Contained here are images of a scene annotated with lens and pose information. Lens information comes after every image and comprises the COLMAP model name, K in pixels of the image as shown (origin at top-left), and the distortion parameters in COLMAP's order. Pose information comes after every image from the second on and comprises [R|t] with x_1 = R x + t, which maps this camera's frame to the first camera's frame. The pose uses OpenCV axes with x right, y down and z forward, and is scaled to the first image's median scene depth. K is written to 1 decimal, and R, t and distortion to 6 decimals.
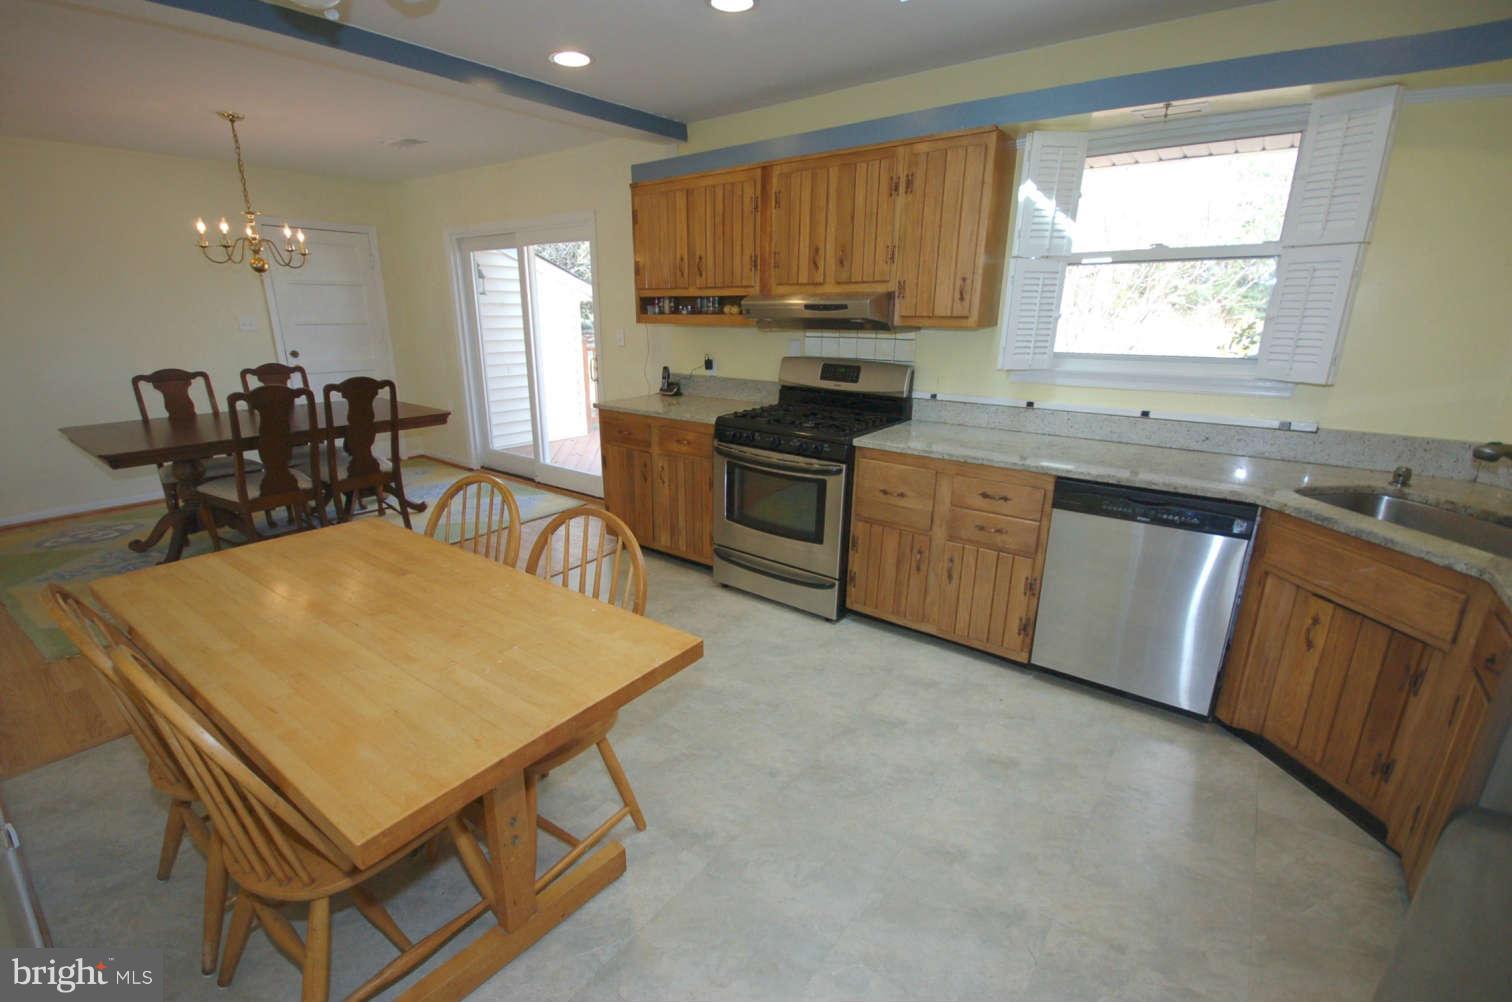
lens RADIAL K [[658.7, 0, 751.6], [0, 658.7, 511.5], [0, 0, 1]] dist [0.002135, -0.009098]
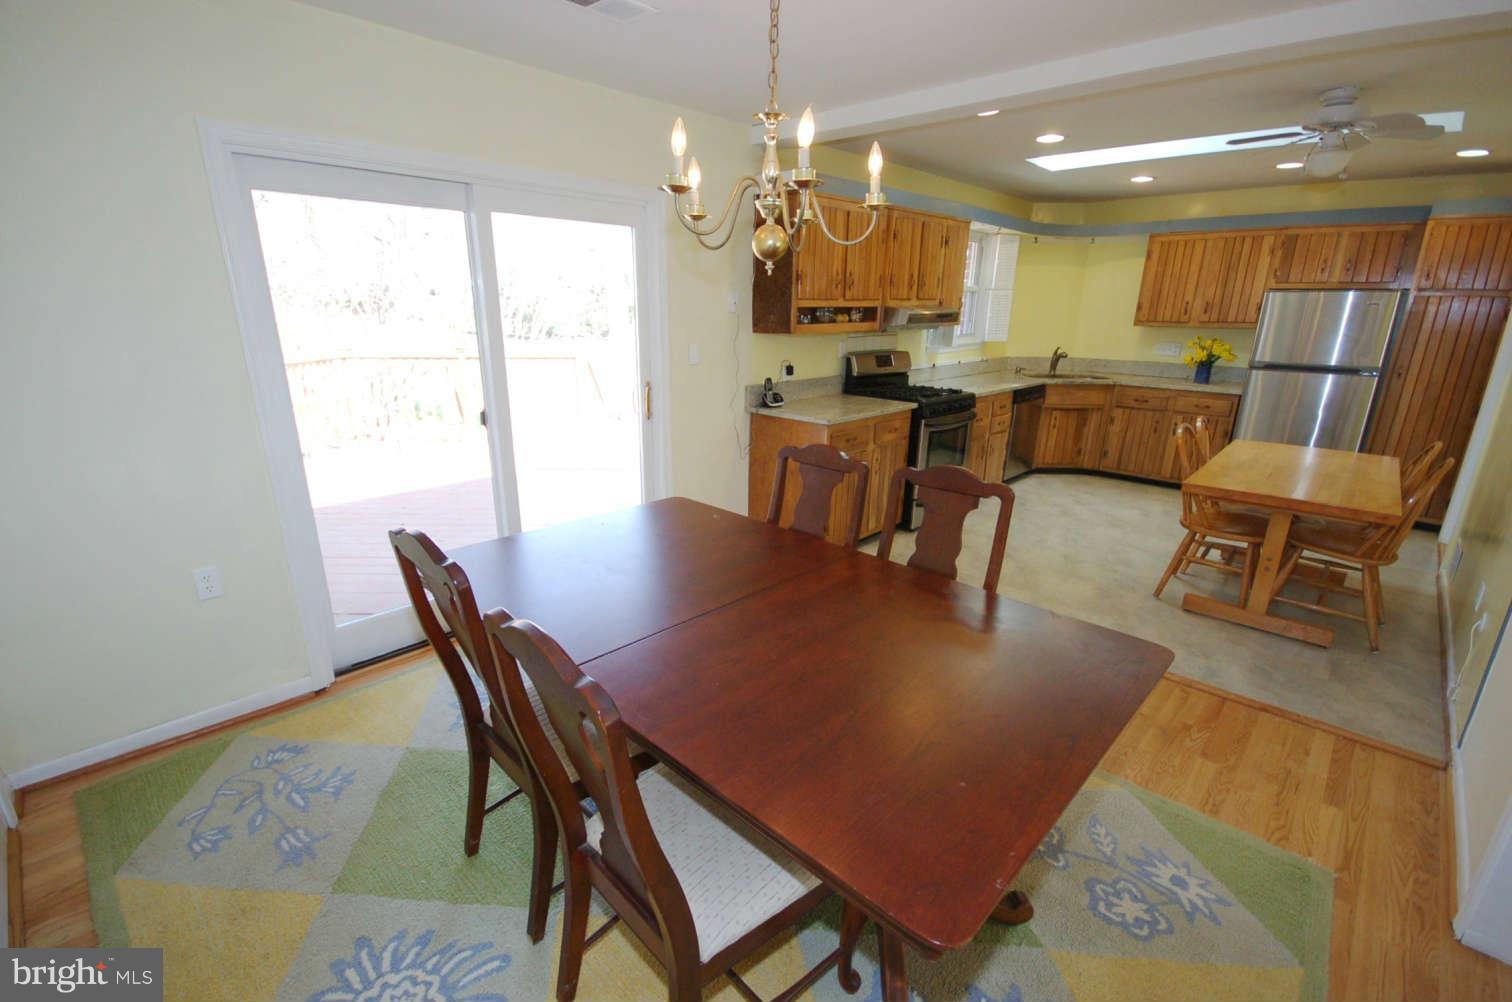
lens RADIAL K [[658.7, 0, 748.1], [0, 658.7, 510.0], [0, 0, 1]] dist [0.002135, -0.009098]
pose [[0.130397, -0.302660, 0.944137, -1.315397], [0.284289, 0.923694, 0.256843, -0.355450], [-0.949830, 0.234917, 0.206490, 1.044286]]
